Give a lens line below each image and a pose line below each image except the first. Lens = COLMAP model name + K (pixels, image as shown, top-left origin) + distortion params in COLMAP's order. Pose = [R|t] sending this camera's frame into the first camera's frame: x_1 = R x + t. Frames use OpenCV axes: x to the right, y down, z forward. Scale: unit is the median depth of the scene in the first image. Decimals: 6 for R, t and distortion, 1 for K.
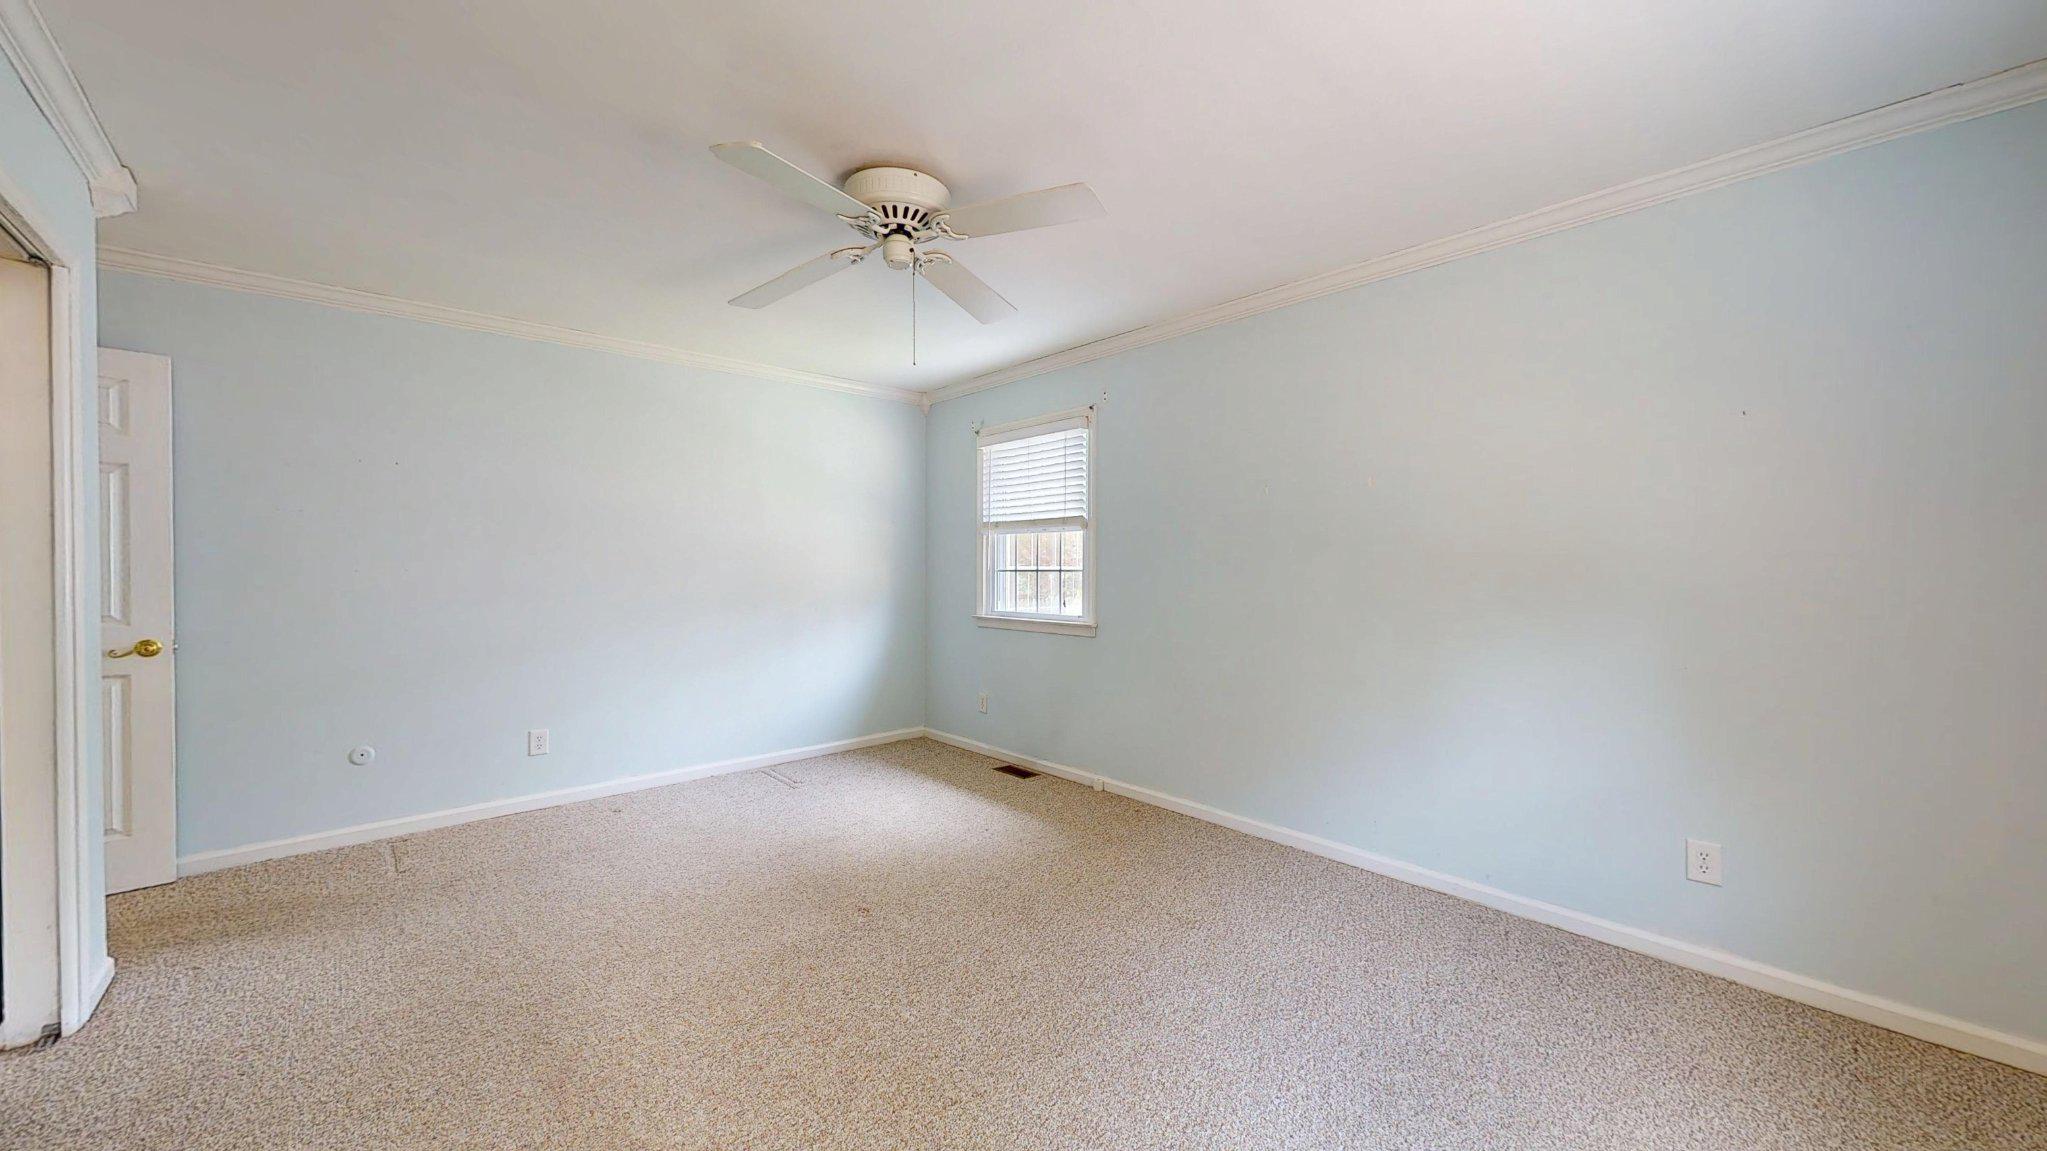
lens RADIAL K [[752.7, 0, 1023.5], [0, 752.7, 575.5], [0, 0, 1]] dist [0.002025, 0.000149]
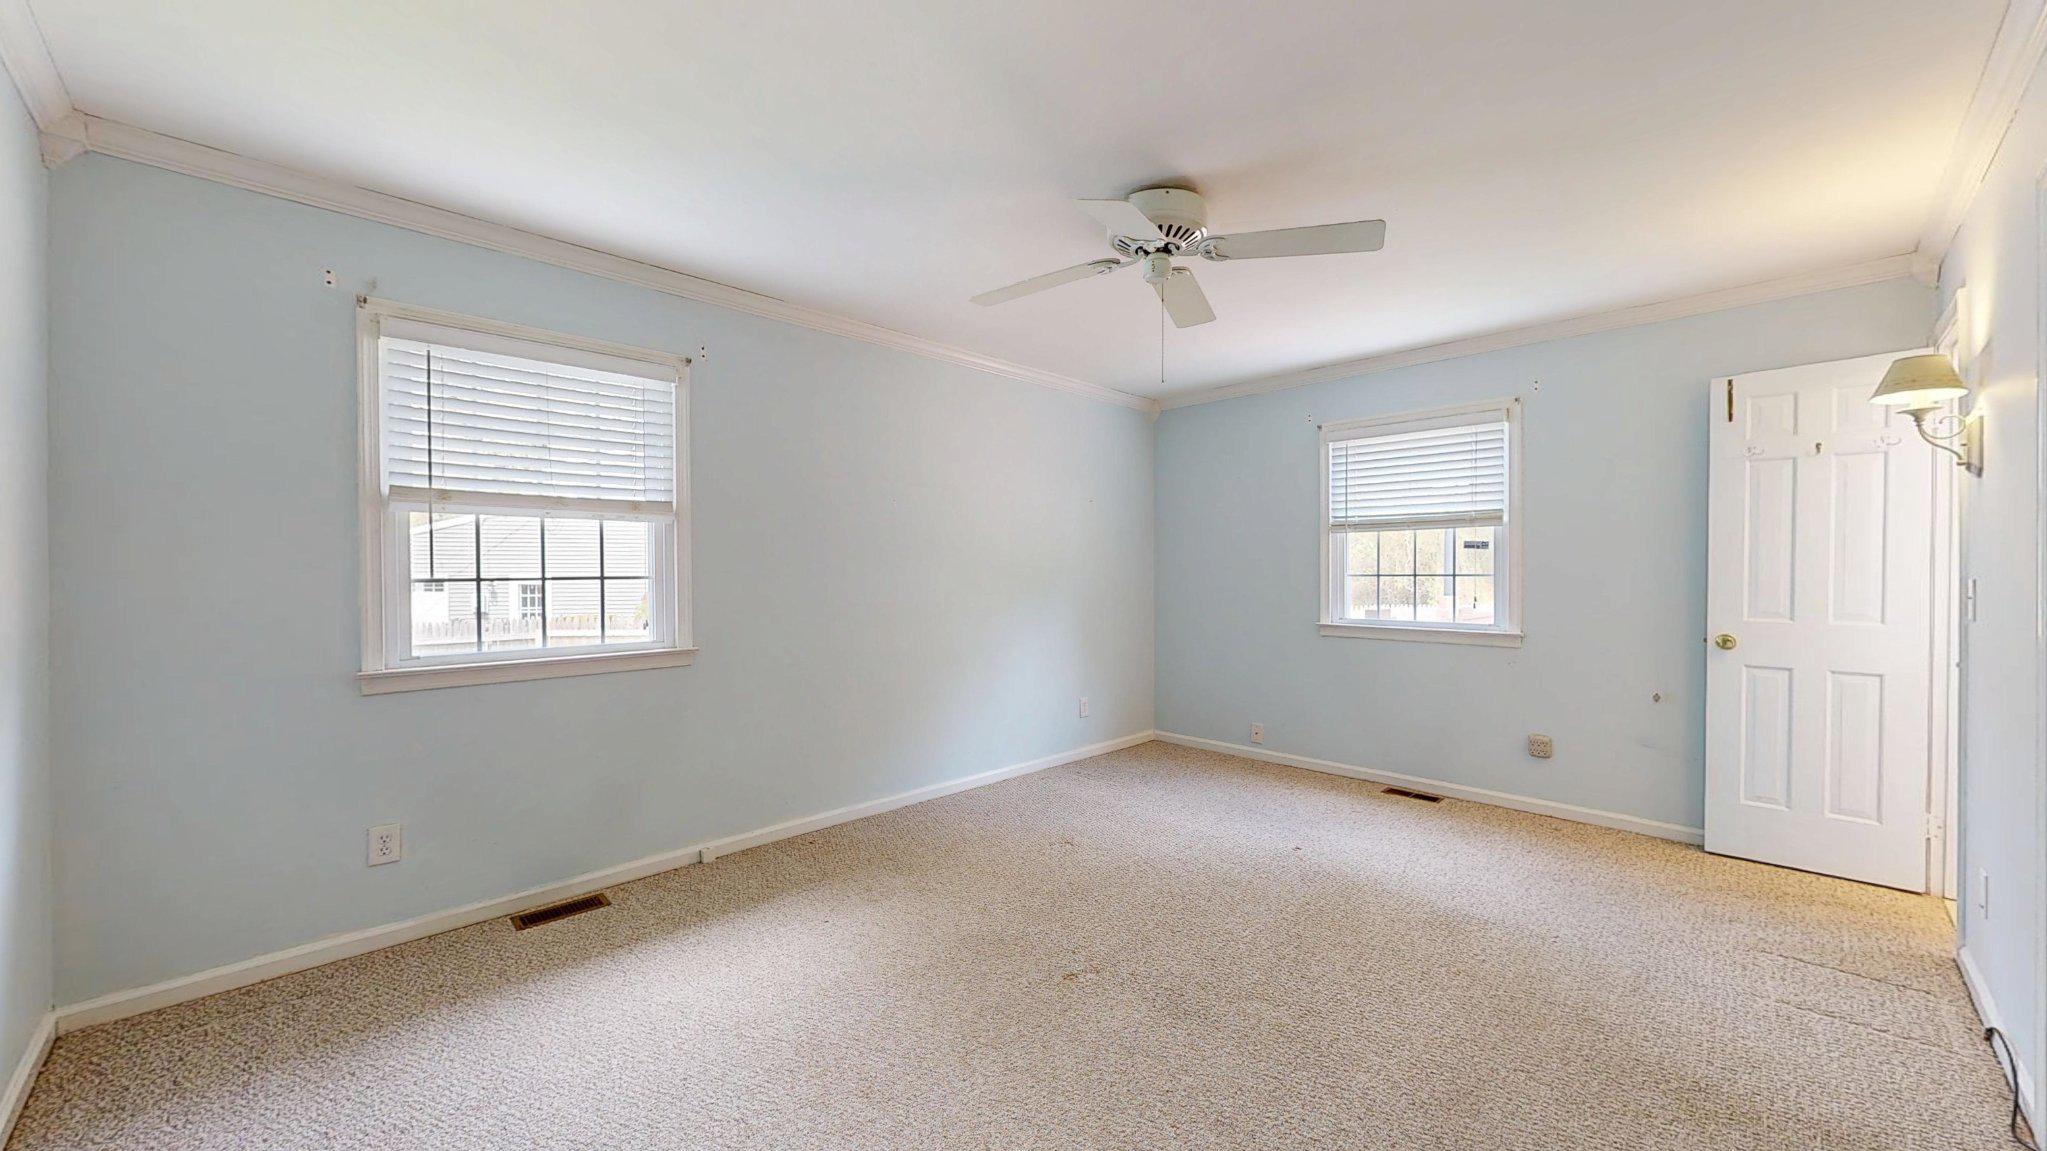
lens RADIAL K [[752.7, 0, 1023.5], [0, 752.7, 575.5], [0, 0, 1]] dist [0.002025, 0.000149]
pose [[-0.032461, -0.023517, 0.999196, -0.652870], [0.007201, 0.999692, 0.023763, -0.022926], [-0.999447, 0.007967, -0.032282, 0.674124]]
